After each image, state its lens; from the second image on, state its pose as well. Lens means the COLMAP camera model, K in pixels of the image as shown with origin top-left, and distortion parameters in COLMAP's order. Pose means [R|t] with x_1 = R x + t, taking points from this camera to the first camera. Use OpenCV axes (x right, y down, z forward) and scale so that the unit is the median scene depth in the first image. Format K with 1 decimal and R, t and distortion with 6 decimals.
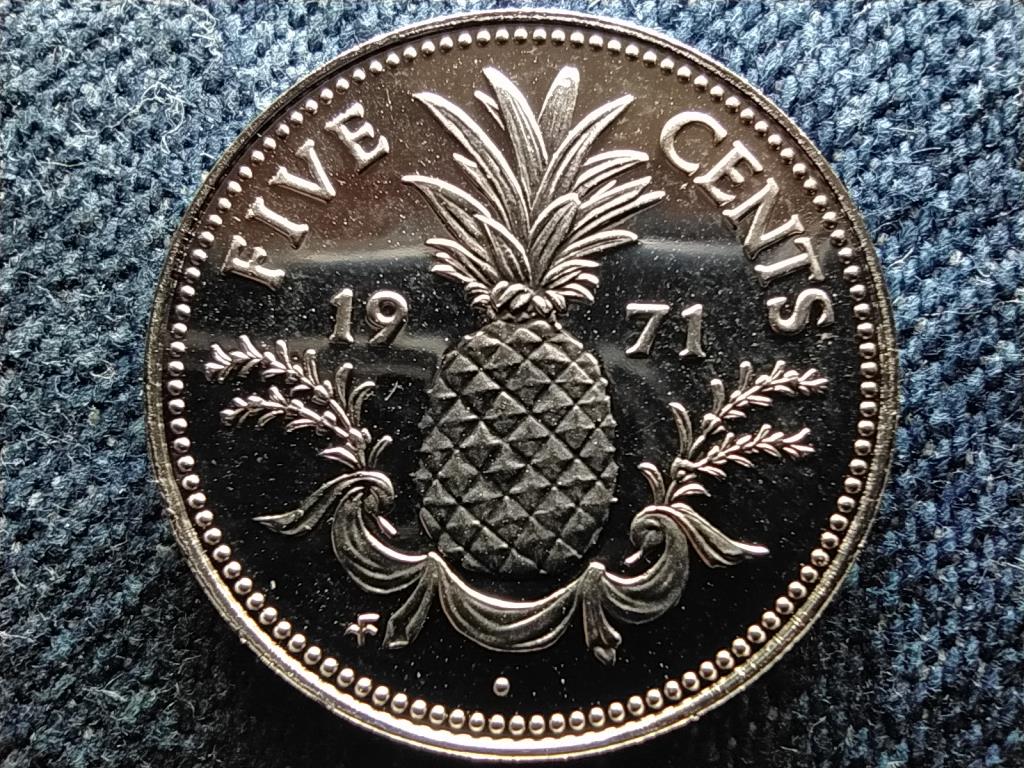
lens RADIAL K [[622.1, 0, 512.0], [0, 622.1, 384.0], [0, 0, 1]] dist [0.023938, -0.029544]
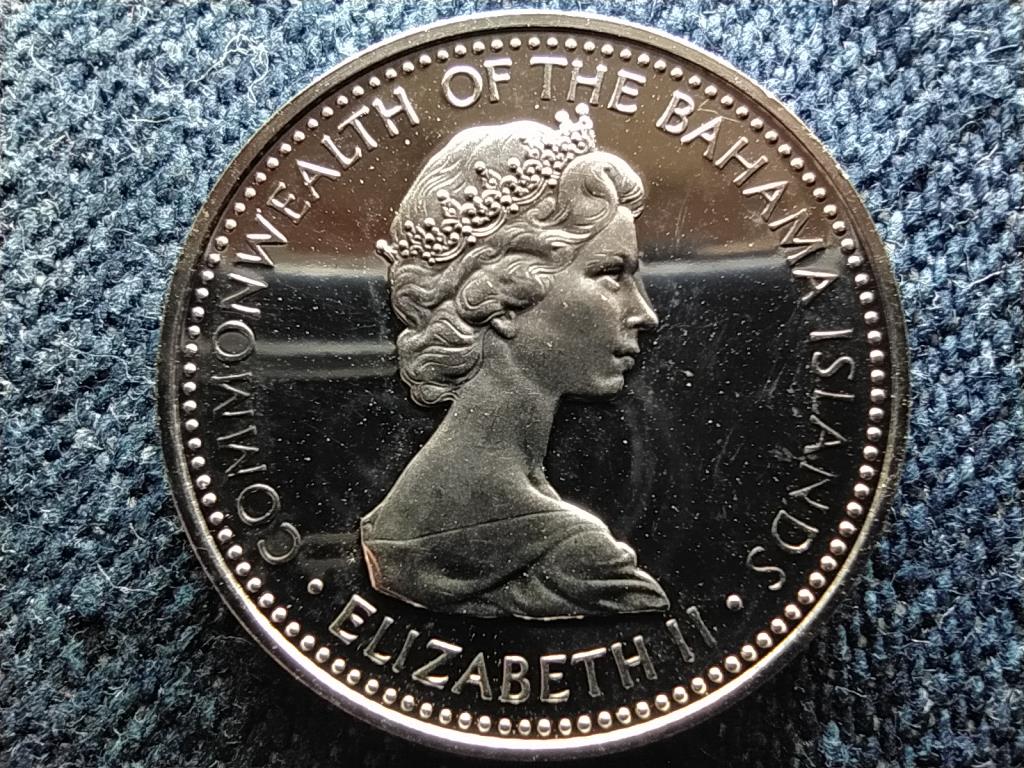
lens RADIAL K [[622.1, 0, 512.0], [0, 622.1, 384.0], [0, 0, 1]] dist [0.023938, -0.029544]
pose [[0.997520, -0.069949, 0.007811, -0.176853], [0.070018, 0.997506, -0.008886, 0.121175], [-0.007170, 0.009411, 0.999930, -0.006295]]
